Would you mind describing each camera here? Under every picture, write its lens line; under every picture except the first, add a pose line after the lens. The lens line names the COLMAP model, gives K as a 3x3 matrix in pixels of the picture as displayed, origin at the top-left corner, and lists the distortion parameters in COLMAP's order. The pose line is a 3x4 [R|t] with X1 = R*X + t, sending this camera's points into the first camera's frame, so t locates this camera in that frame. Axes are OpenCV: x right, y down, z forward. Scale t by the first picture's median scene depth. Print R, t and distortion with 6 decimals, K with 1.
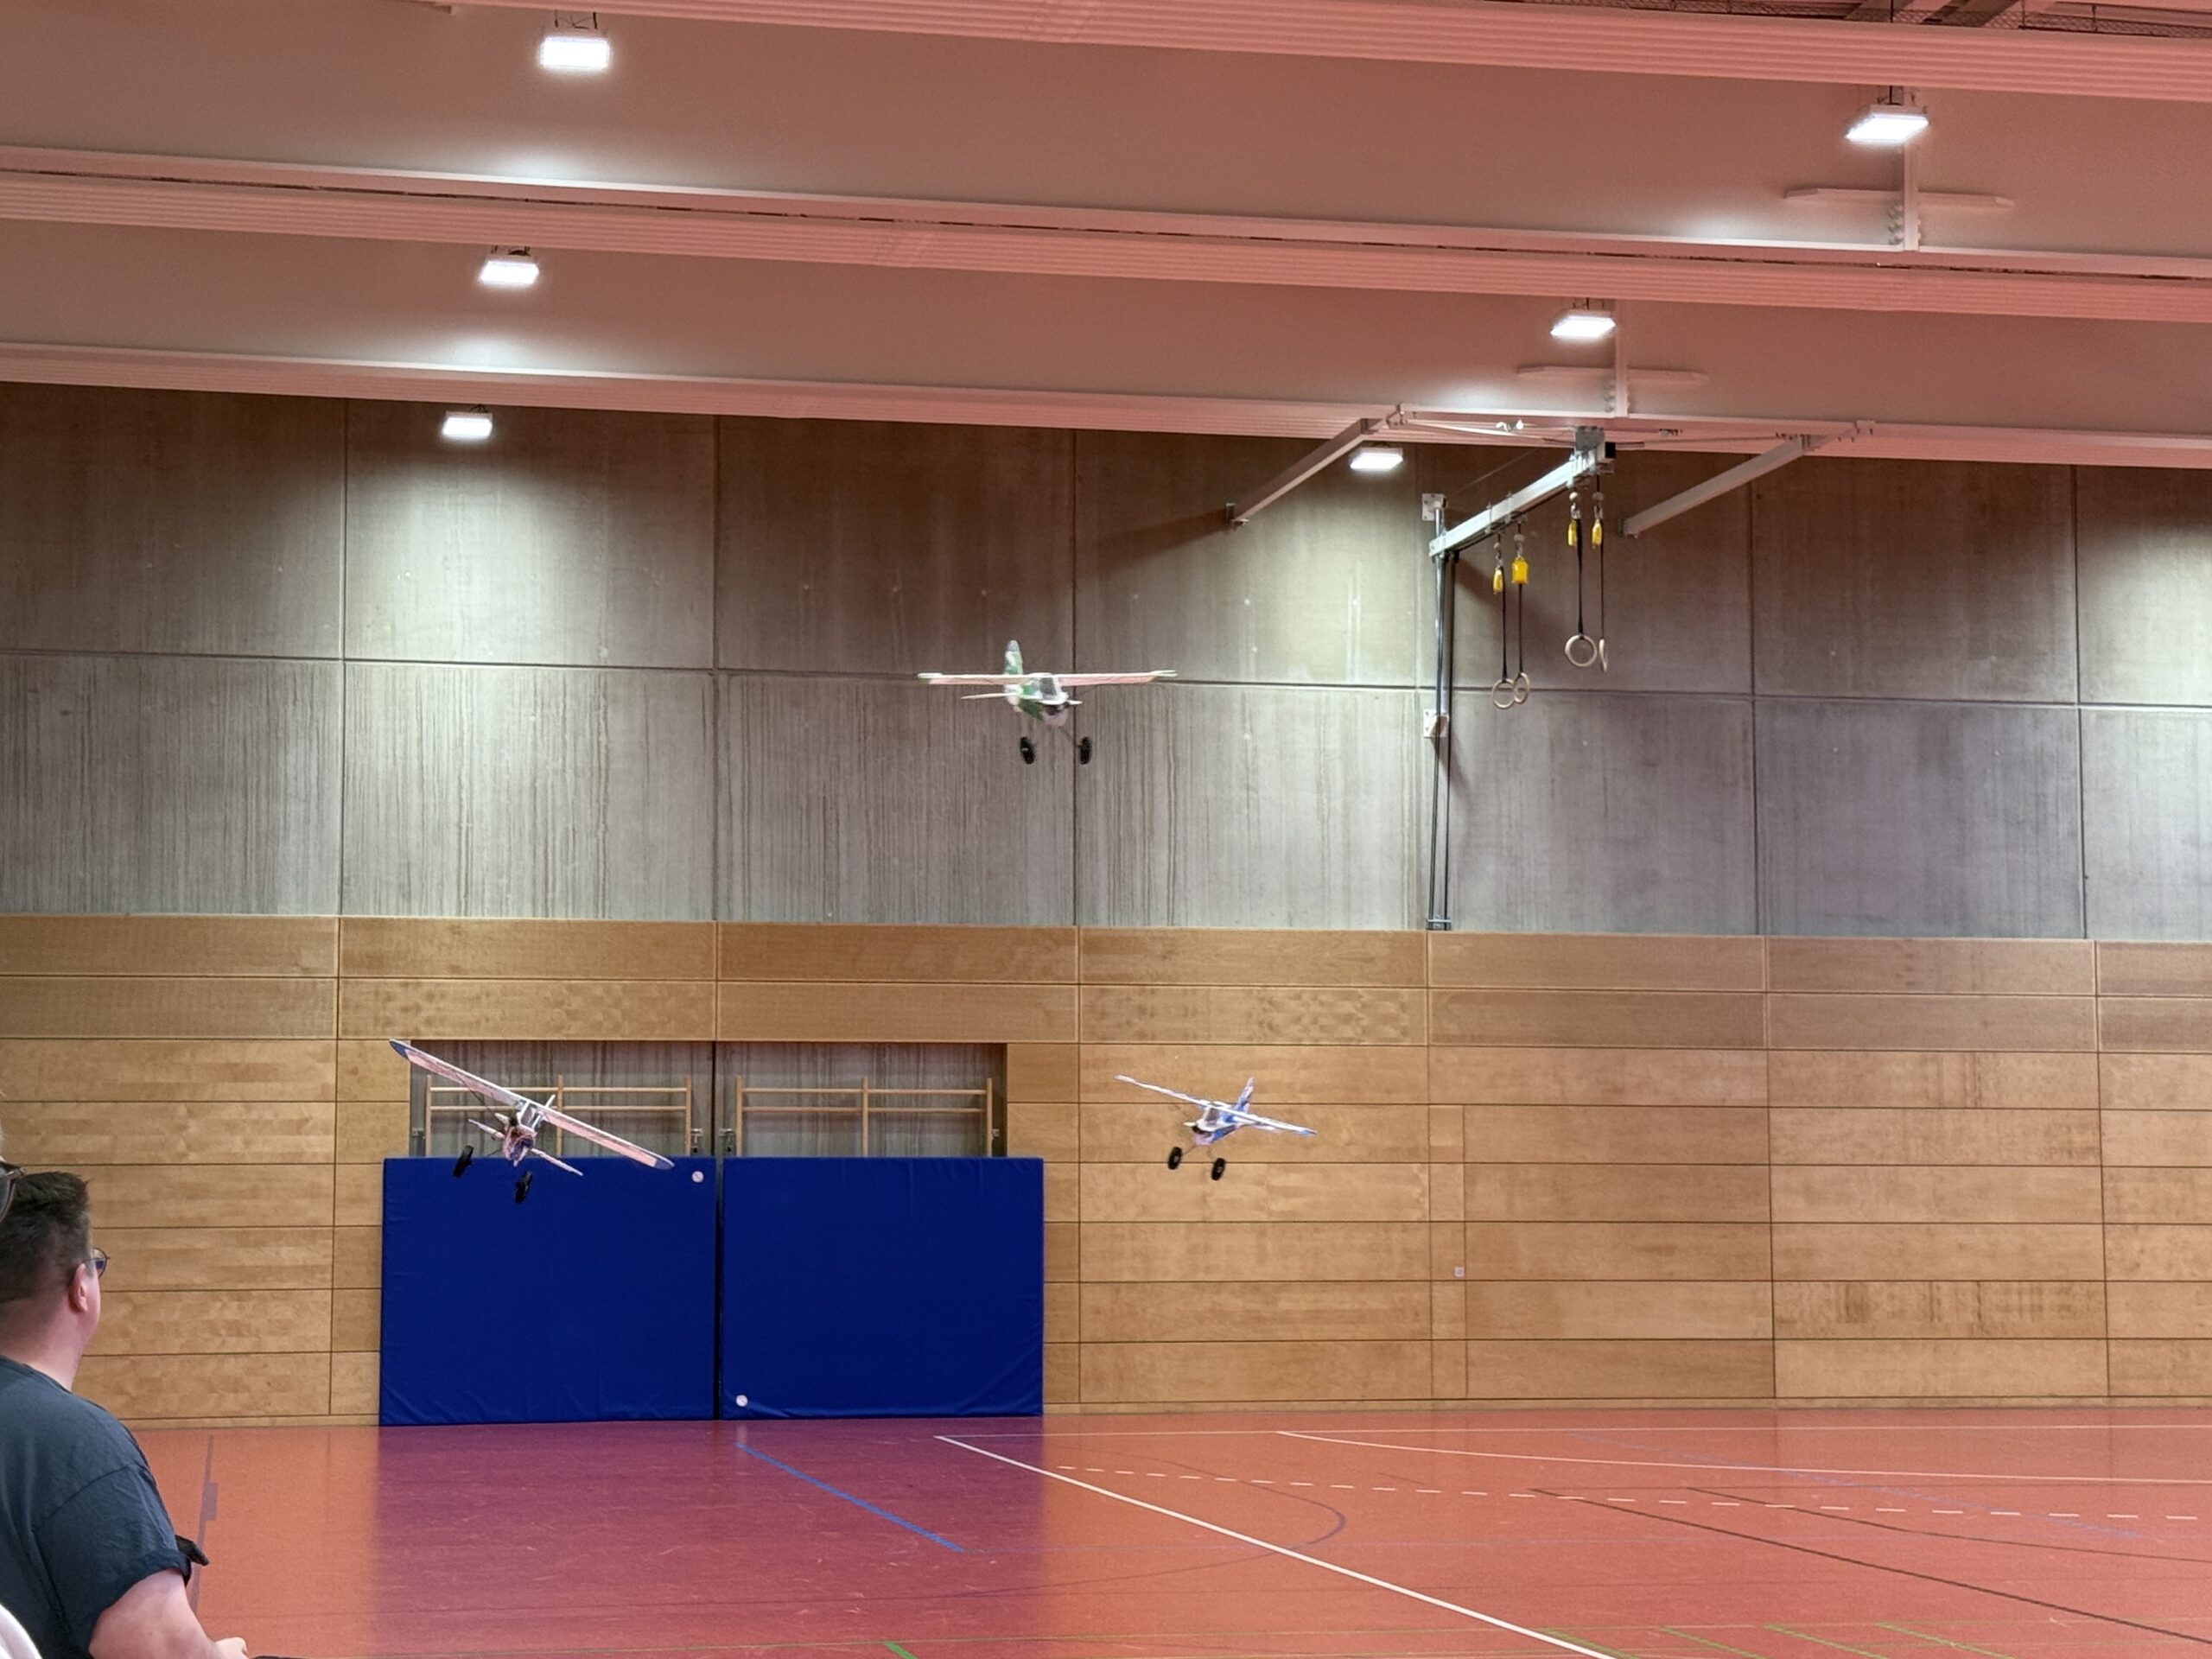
lens RADIAL K [[4167.1, 0, 1050.6], [0, 4167.1, 844.4], [0, 0, 1]] dist [0.125589, 0.000000]
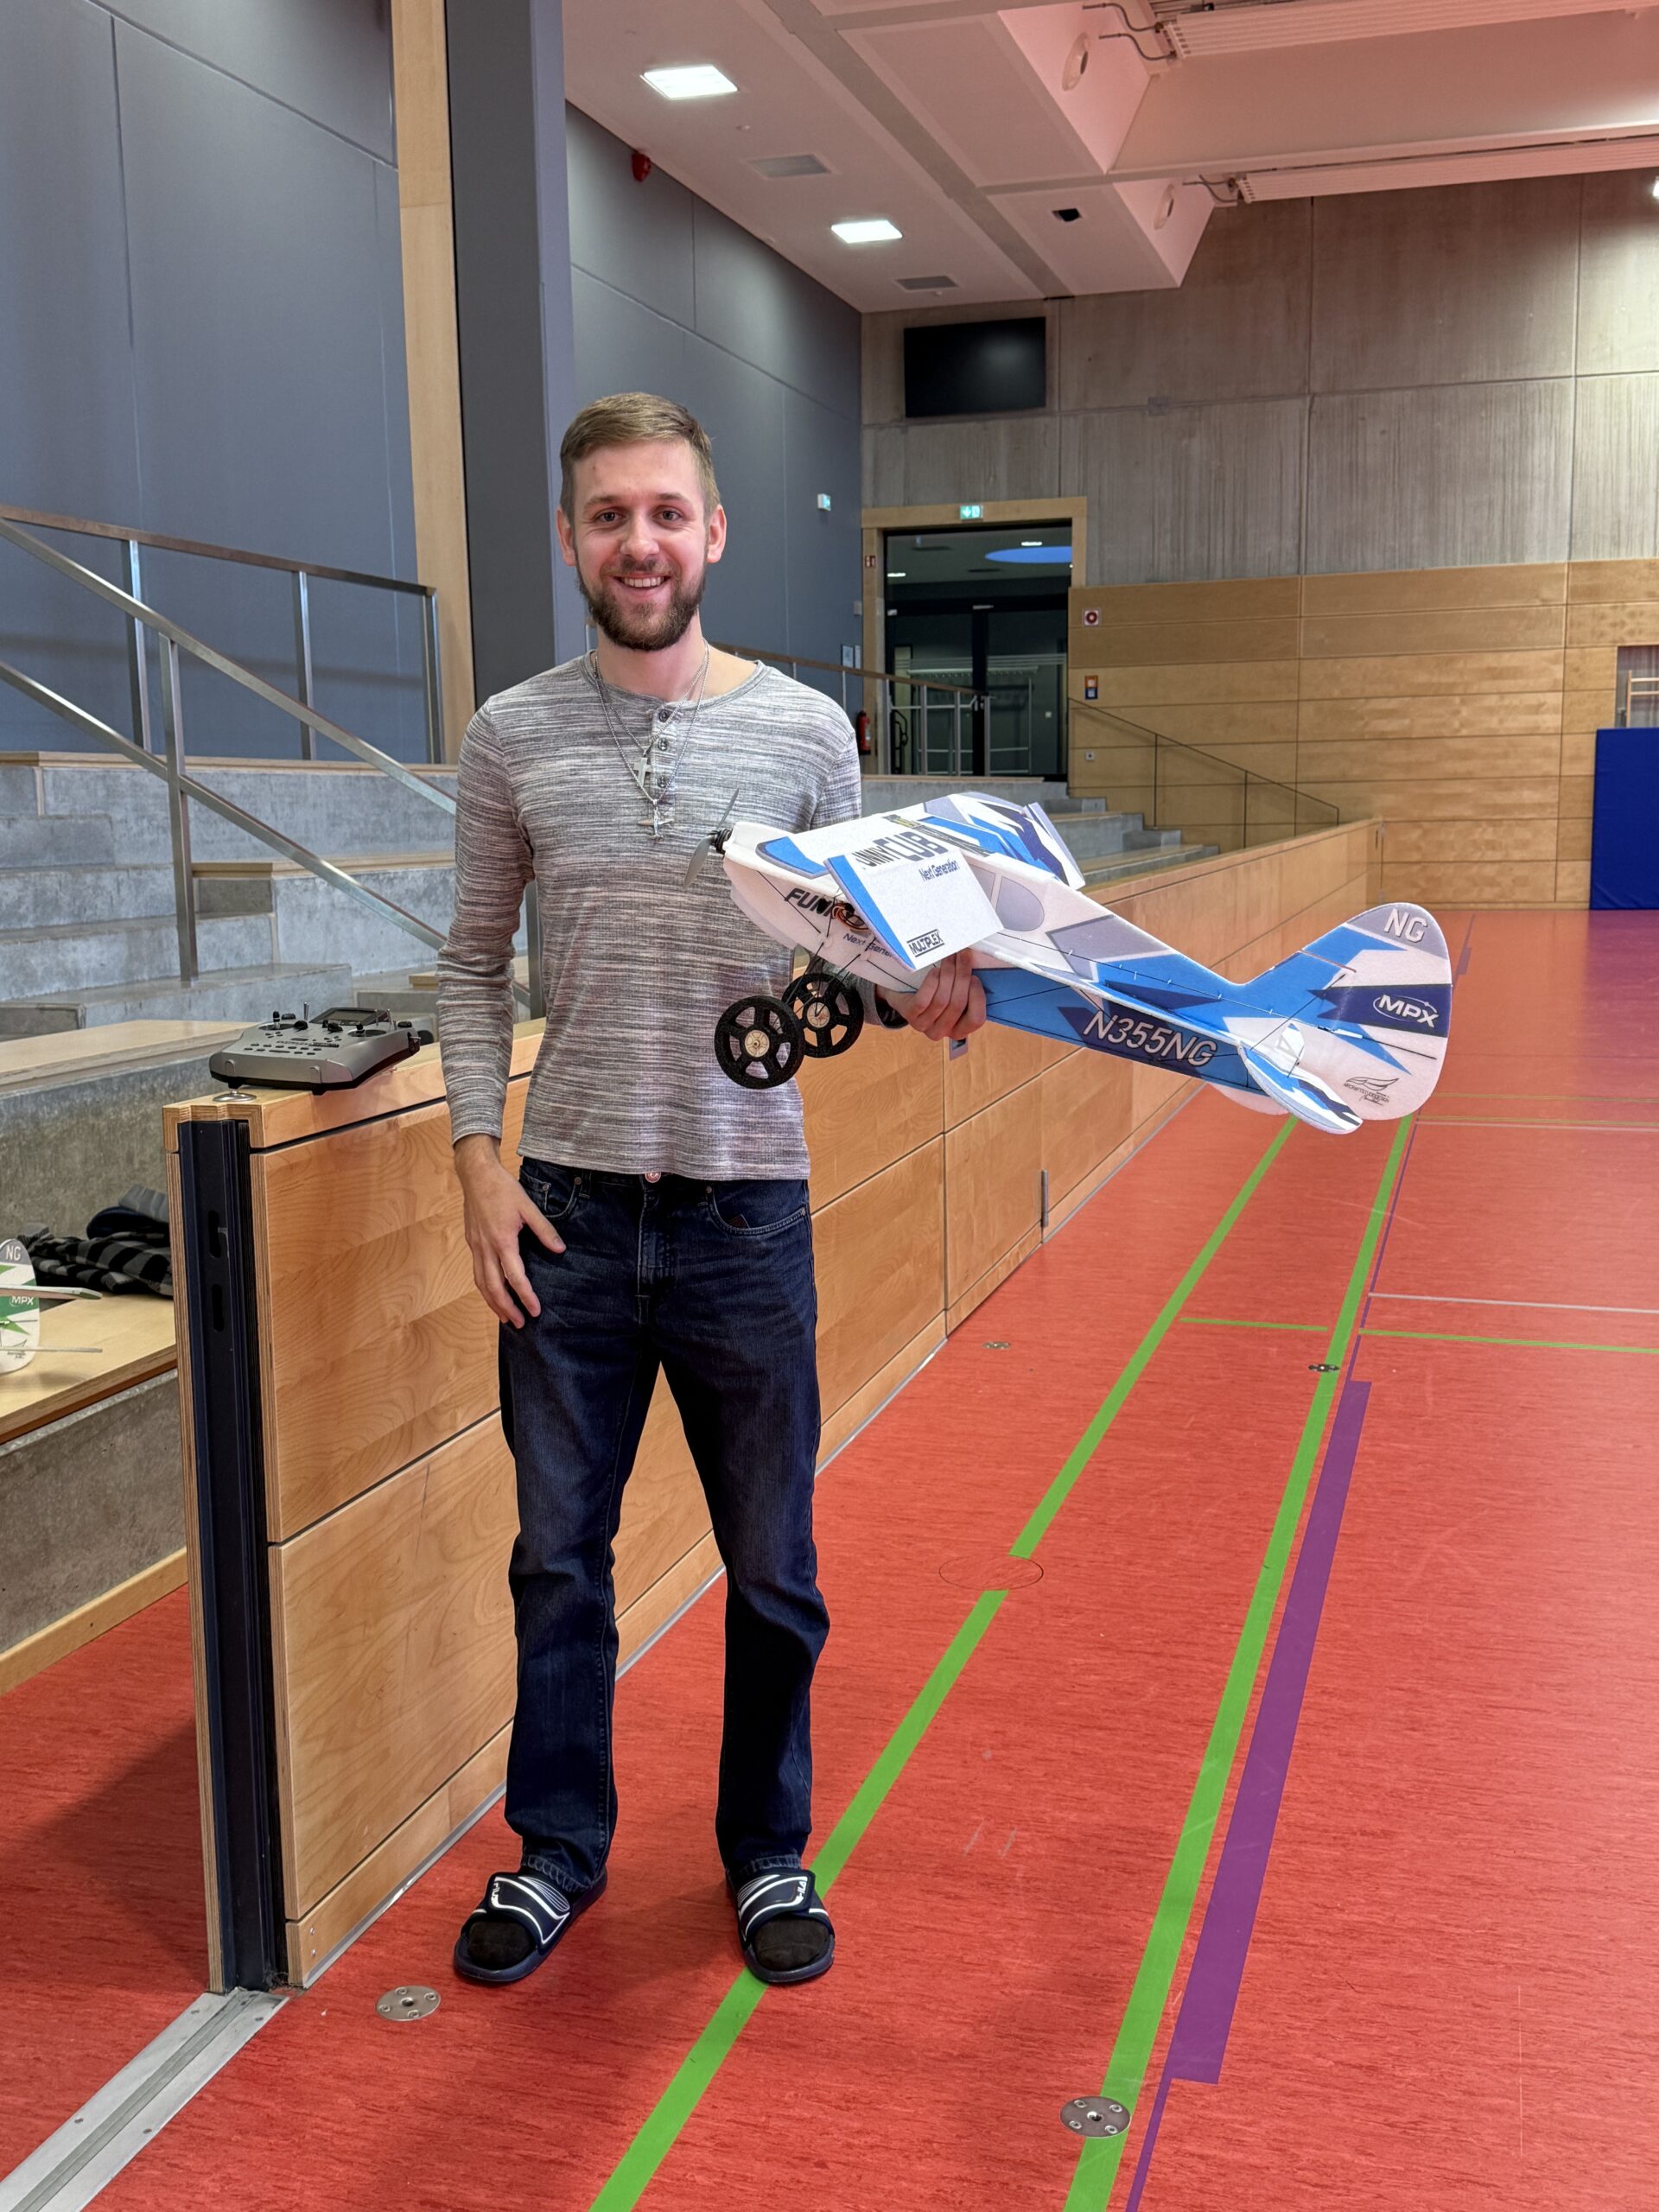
lens RADIAL K [[2214.4, 0, 844.2], [0, 2214.4, 1127.5], [0, 0, 1]] dist [0.023970, 0.000000]
pose [[0.887498, 0.058404, -0.457095, -0.028565], [0.055497, 0.971169, 0.231842, 0.015104], [0.457457, -0.231127, 0.858670, 0.175485]]
